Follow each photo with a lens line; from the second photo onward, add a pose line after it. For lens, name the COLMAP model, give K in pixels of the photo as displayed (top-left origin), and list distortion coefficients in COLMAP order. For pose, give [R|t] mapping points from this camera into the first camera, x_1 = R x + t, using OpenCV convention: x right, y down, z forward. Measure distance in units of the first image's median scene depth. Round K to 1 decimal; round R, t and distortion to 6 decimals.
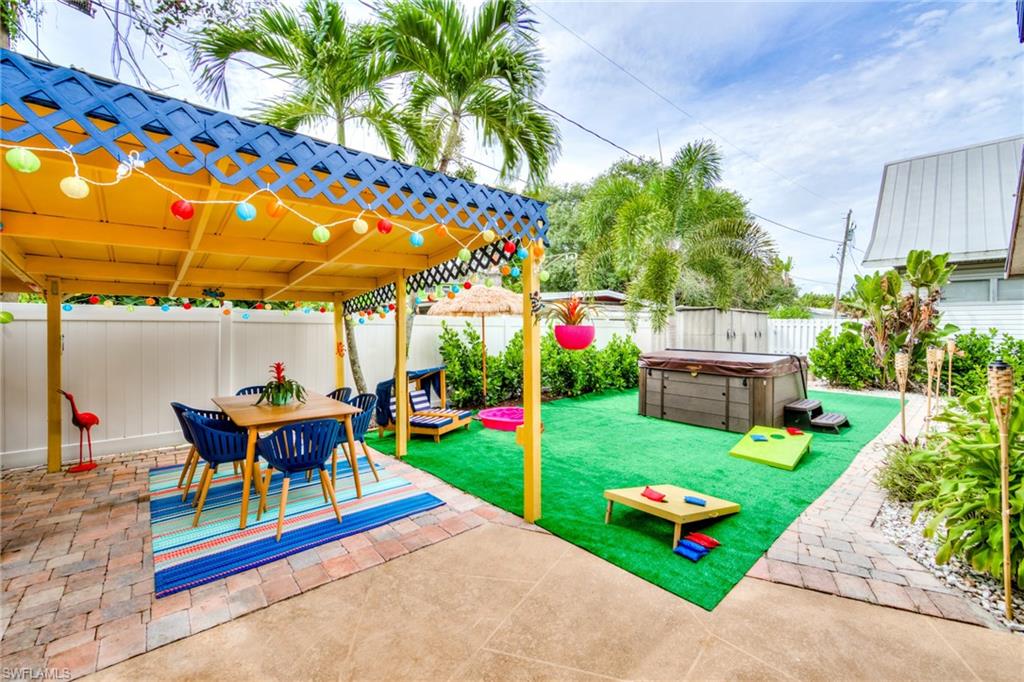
lens RADIAL K [[419.5, 0, 512.1], [0, 419.5, 329.1], [0, 0, 1]] dist [-0.000690, -0.000181]
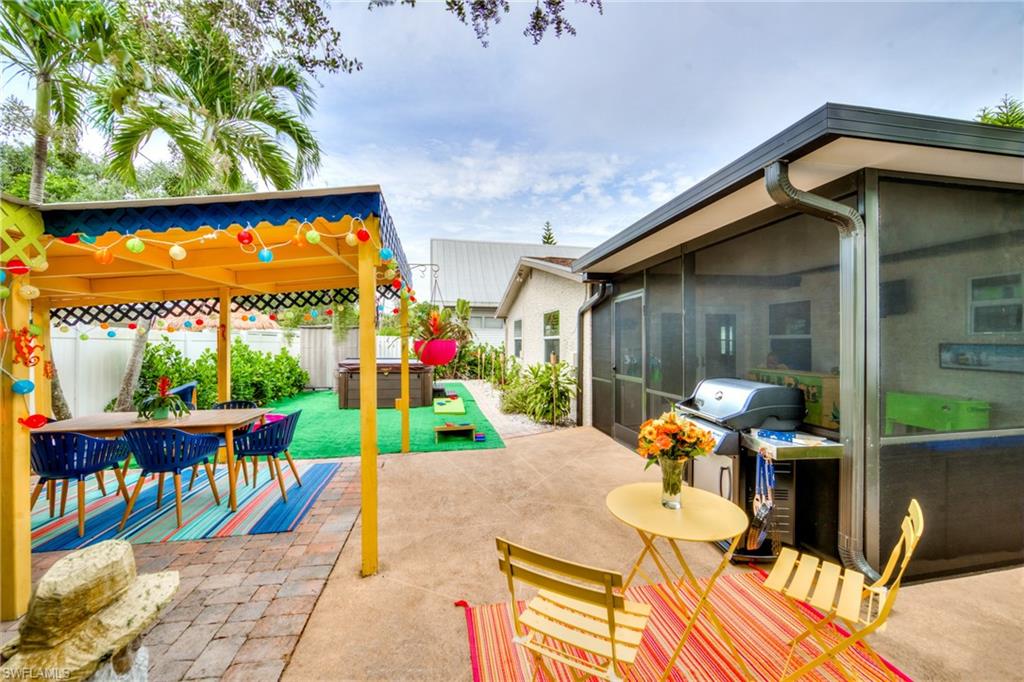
lens RADIAL K [[406.2, 0, 512.0], [0, 406.2, 341.0], [0, 0, 1]] dist [-0.020663, 0.005091]
pose [[0.522027, 0.001606, 0.852927, -0.801209], [0.000509, 0.999997, -0.002194, -0.007584], [-0.852929, 0.001580, 0.522025, -0.188411]]
